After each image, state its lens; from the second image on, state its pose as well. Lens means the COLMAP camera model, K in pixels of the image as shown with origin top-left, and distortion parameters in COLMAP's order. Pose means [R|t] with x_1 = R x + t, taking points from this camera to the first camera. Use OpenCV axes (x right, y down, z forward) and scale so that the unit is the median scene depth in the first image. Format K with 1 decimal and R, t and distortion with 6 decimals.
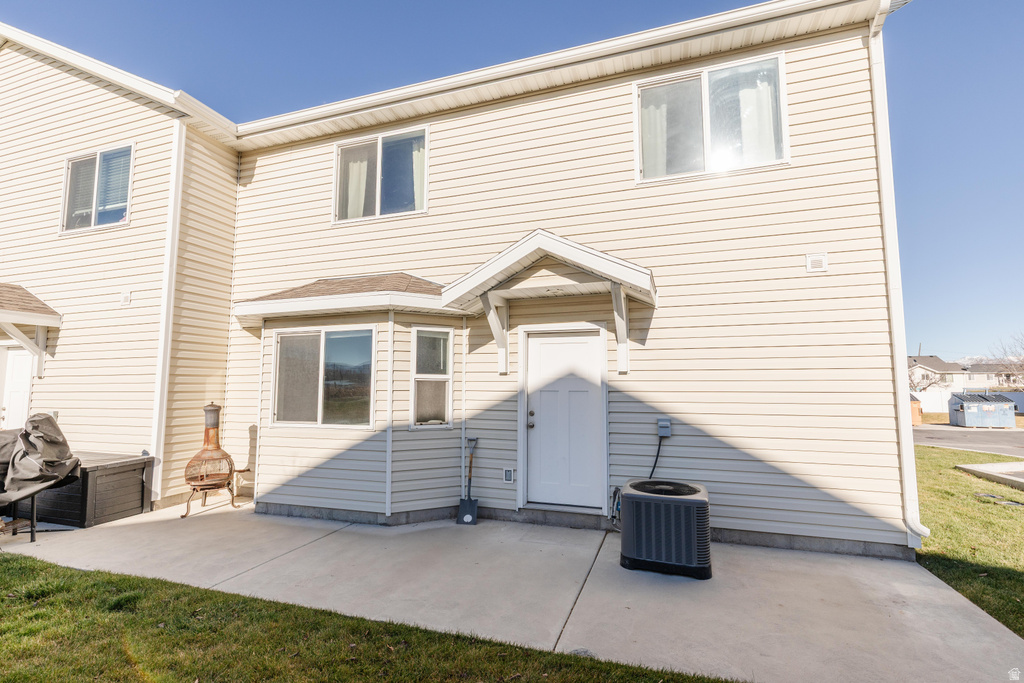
lens RADIAL K [[465.5, 0, 511.0], [0, 465.5, 339.1], [0, 0, 1]] dist [0.011952, -0.001790]
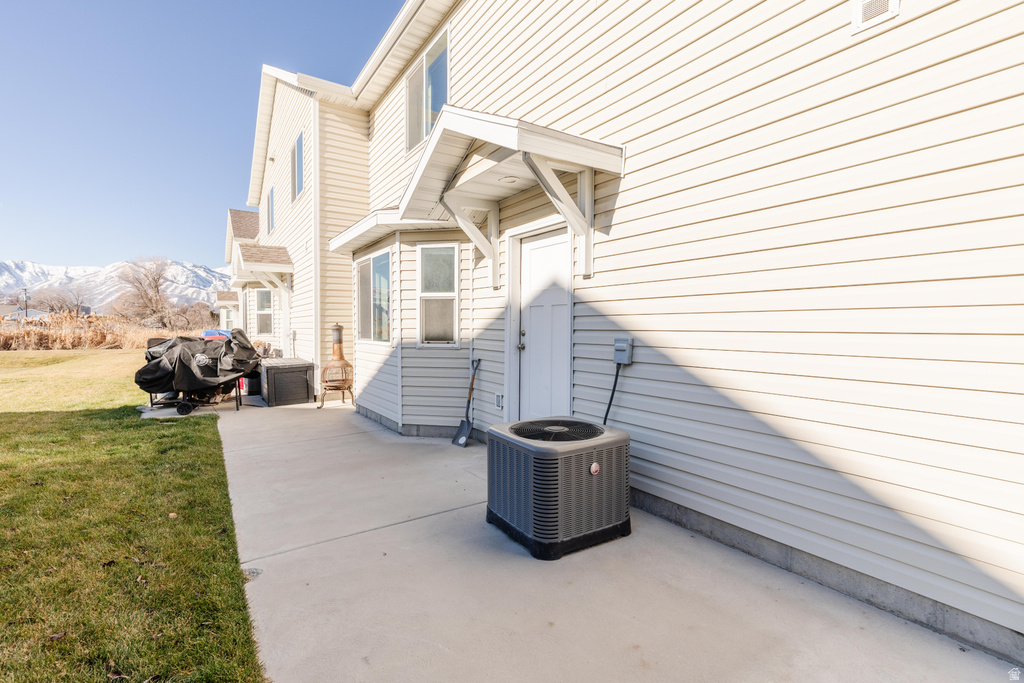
lens RADIAL K [[465.5, 0, 518.5], [0, 465.5, 332.7], [0, 0, 1]] dist [0.011952, -0.001790]
pose [[0.792008, 0.007094, -0.610470, 0.573393], [0.065258, 0.993220, 0.096205, 0.078420], [0.607013, -0.116033, 0.786175, 0.335597]]
